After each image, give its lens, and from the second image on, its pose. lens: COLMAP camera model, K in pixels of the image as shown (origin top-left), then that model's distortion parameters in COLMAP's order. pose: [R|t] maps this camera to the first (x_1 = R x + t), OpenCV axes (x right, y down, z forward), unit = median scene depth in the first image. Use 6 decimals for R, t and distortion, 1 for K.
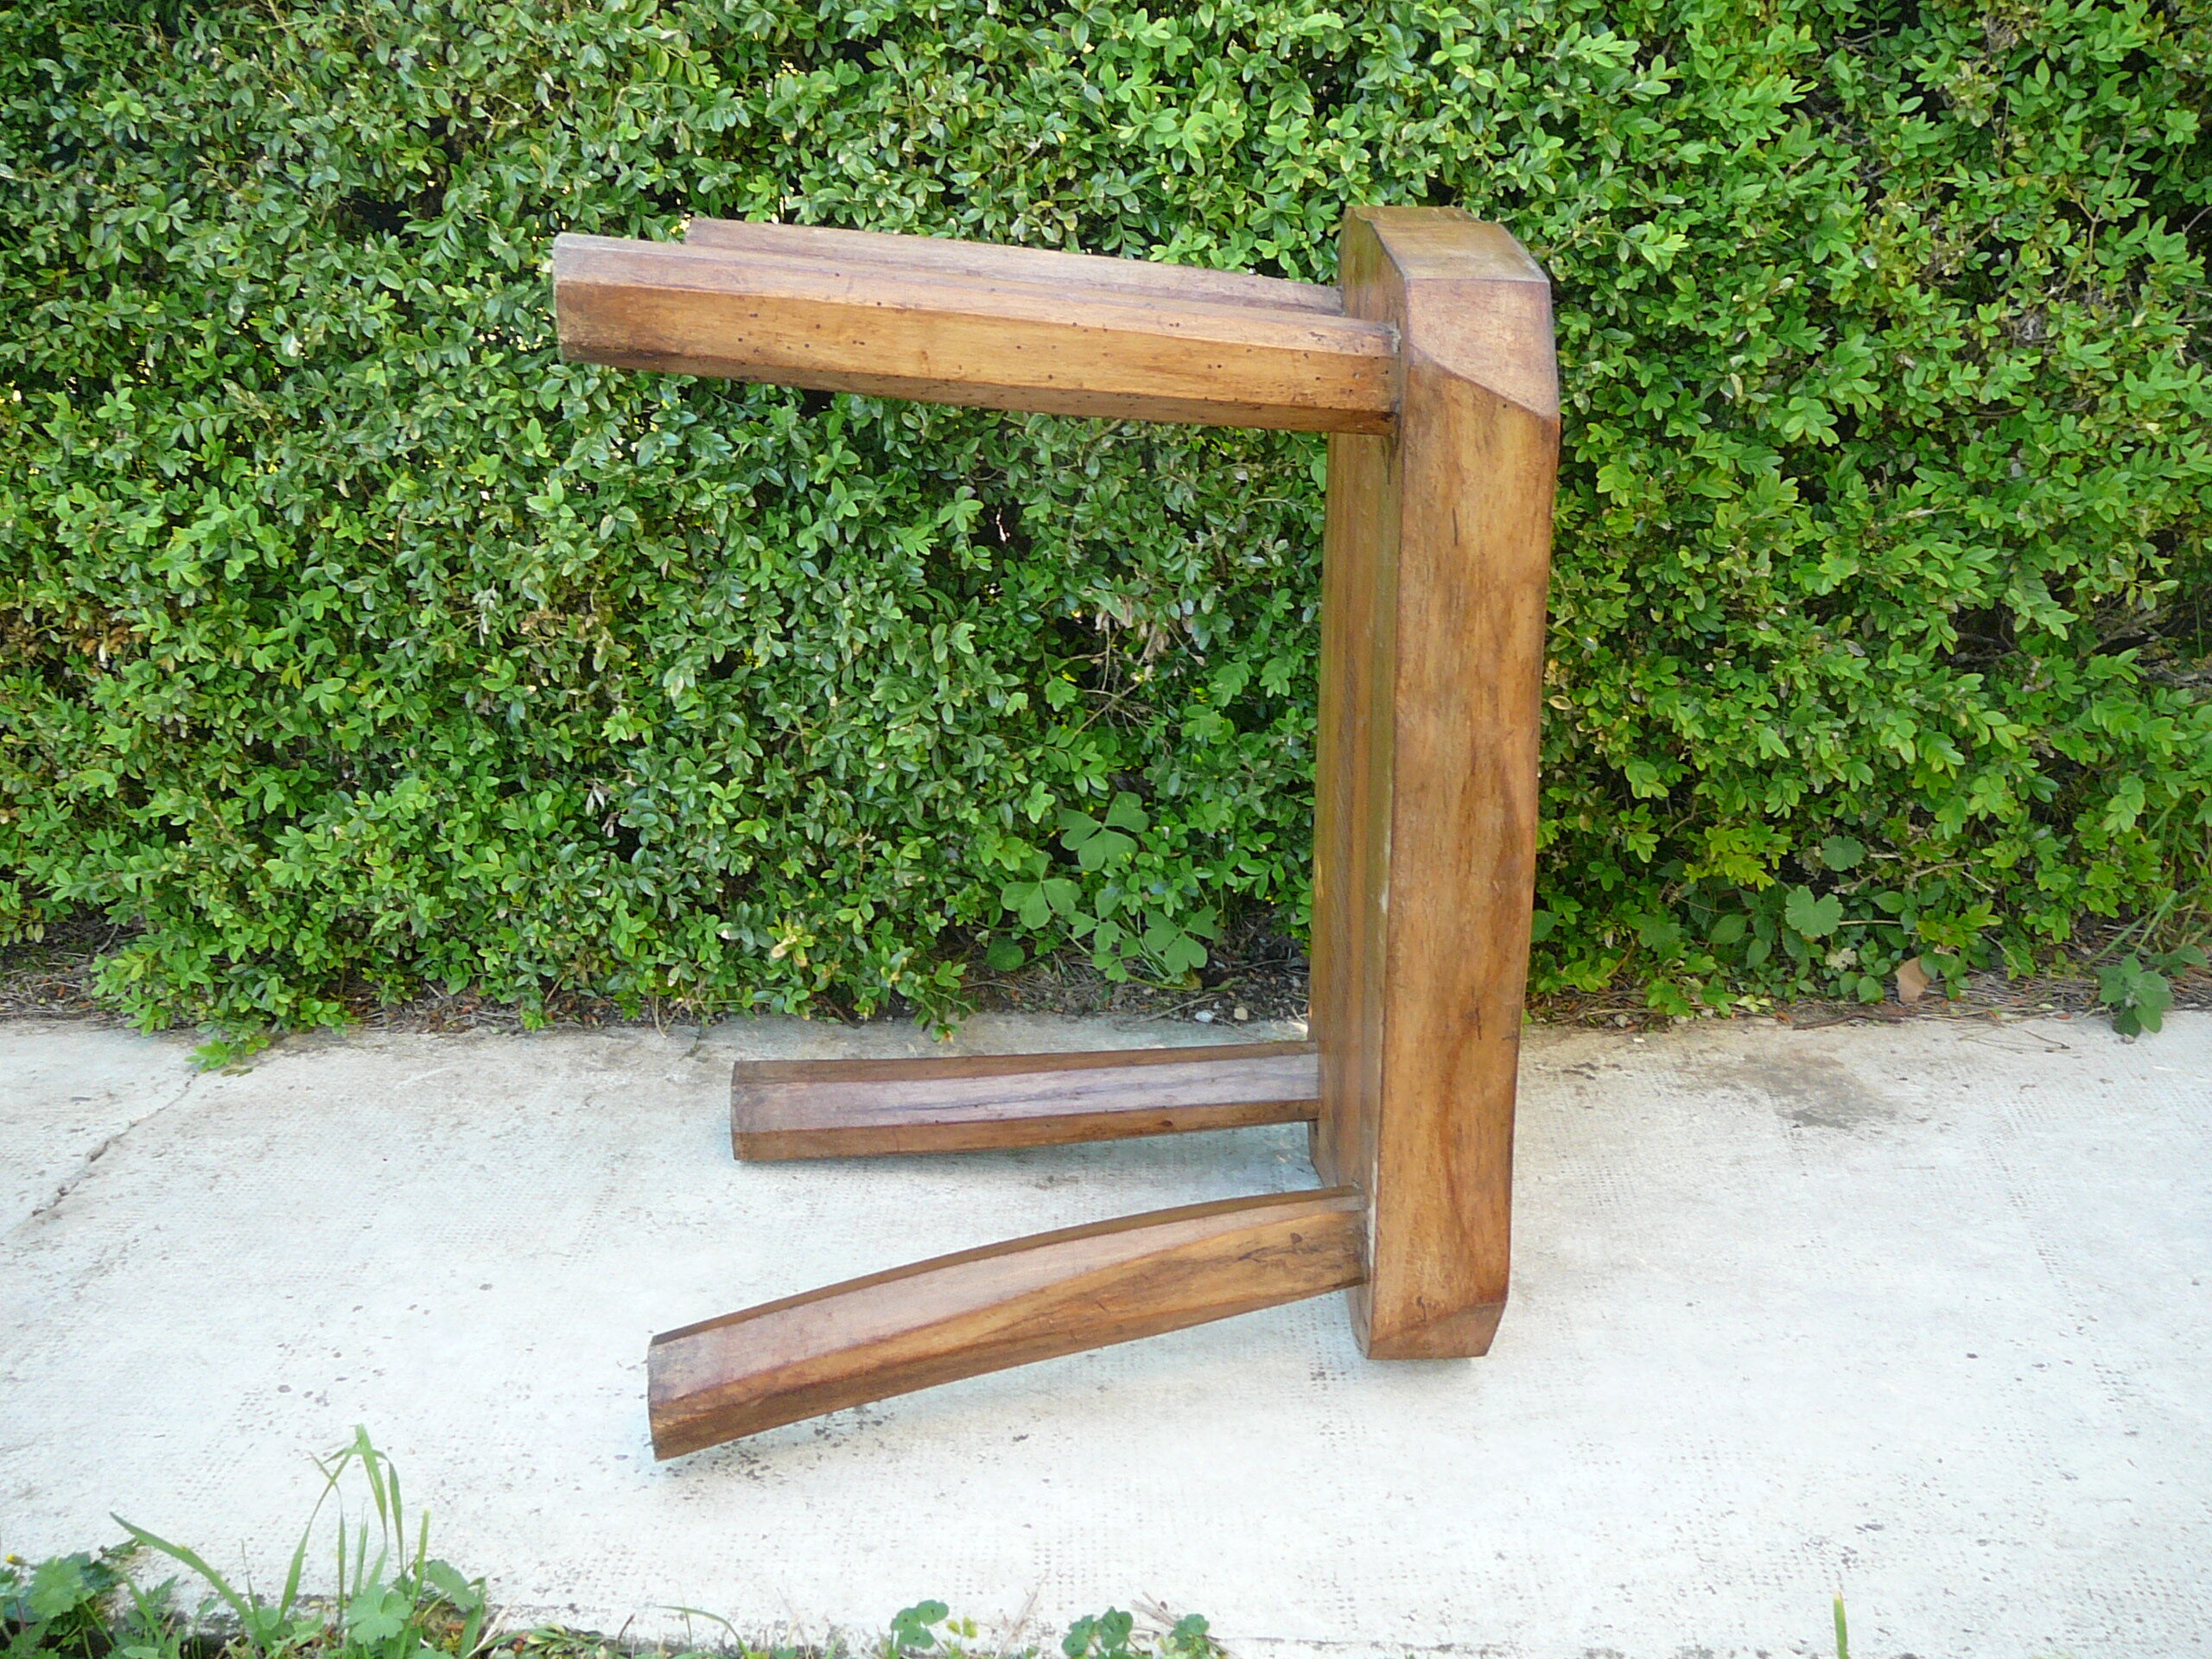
lens RADIAL K [[2418.9, 0, 1069.5], [0, 2418.9, 893.8], [0, 0, 1]] dist [-0.116199, 0.213001]
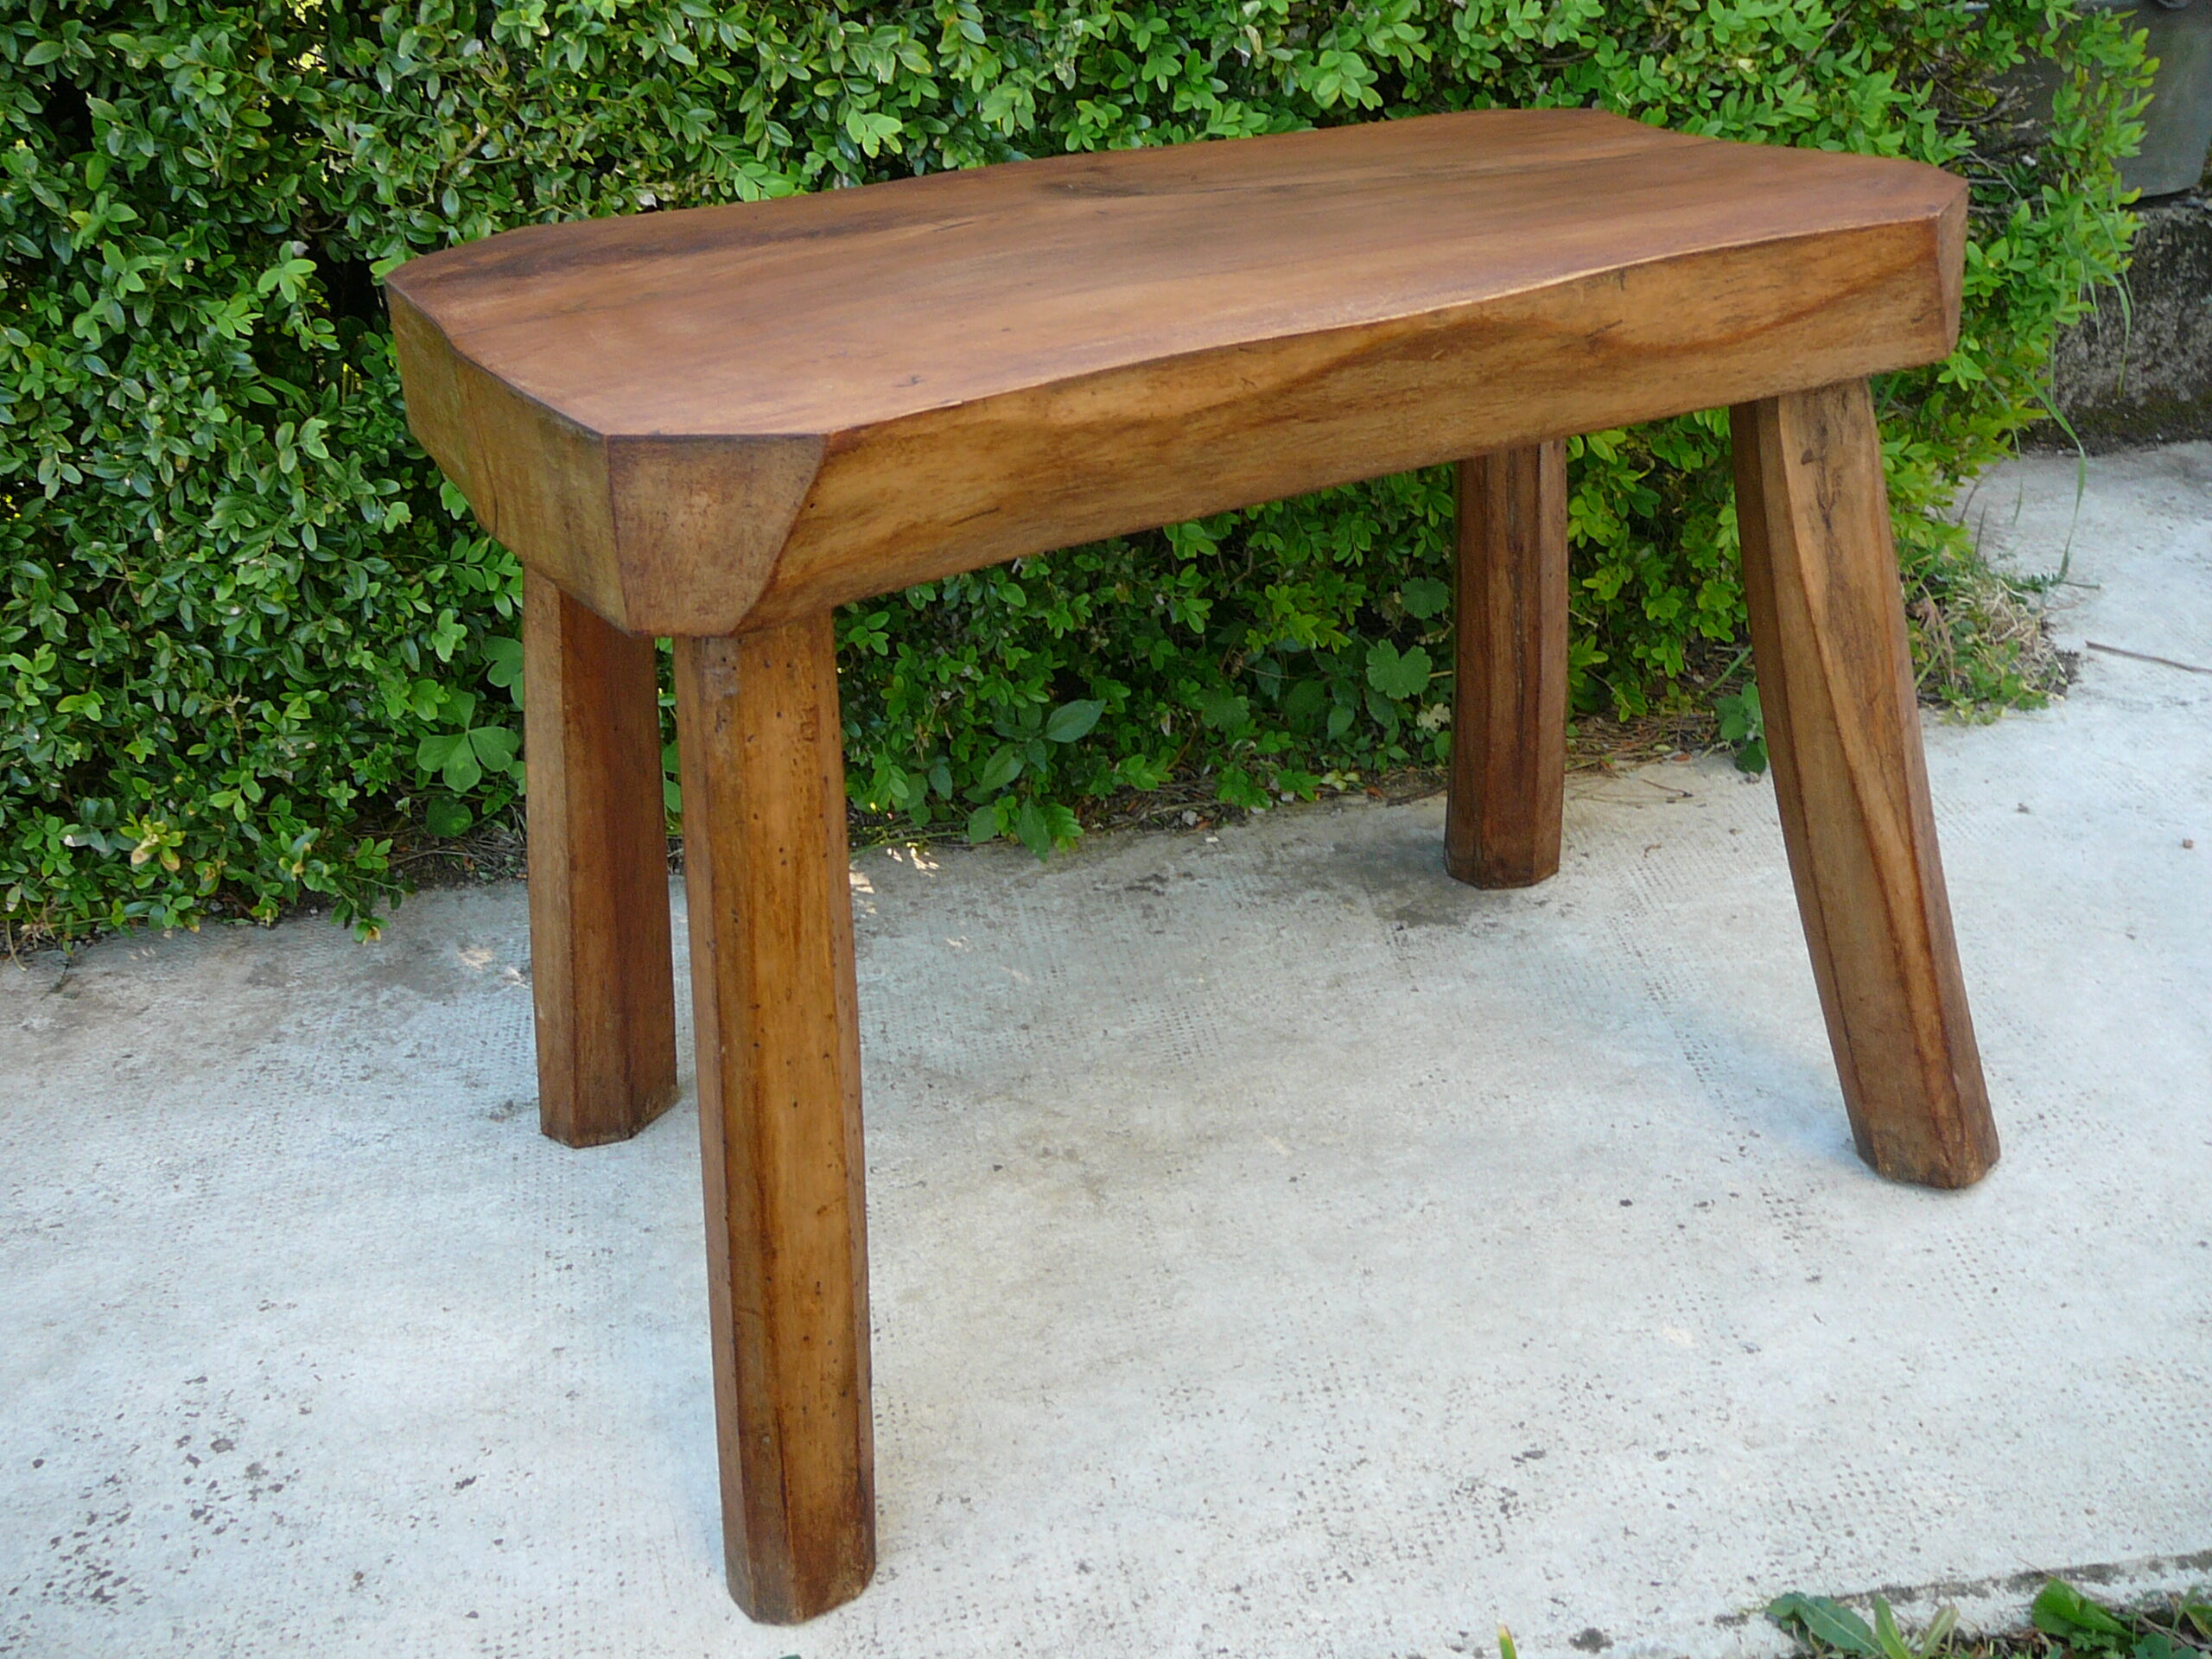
lens RADIAL K [[2418.9, 0, 1069.5], [0, 2418.9, 893.8], [0, 0, 1]] dist [-0.116199, 0.213001]
pose [[0.981497, -0.111906, 0.155375, 0.058068], [0.094860, 0.989043, 0.113118, -0.024356], [-0.166332, -0.096286, 0.981358, 0.184860]]
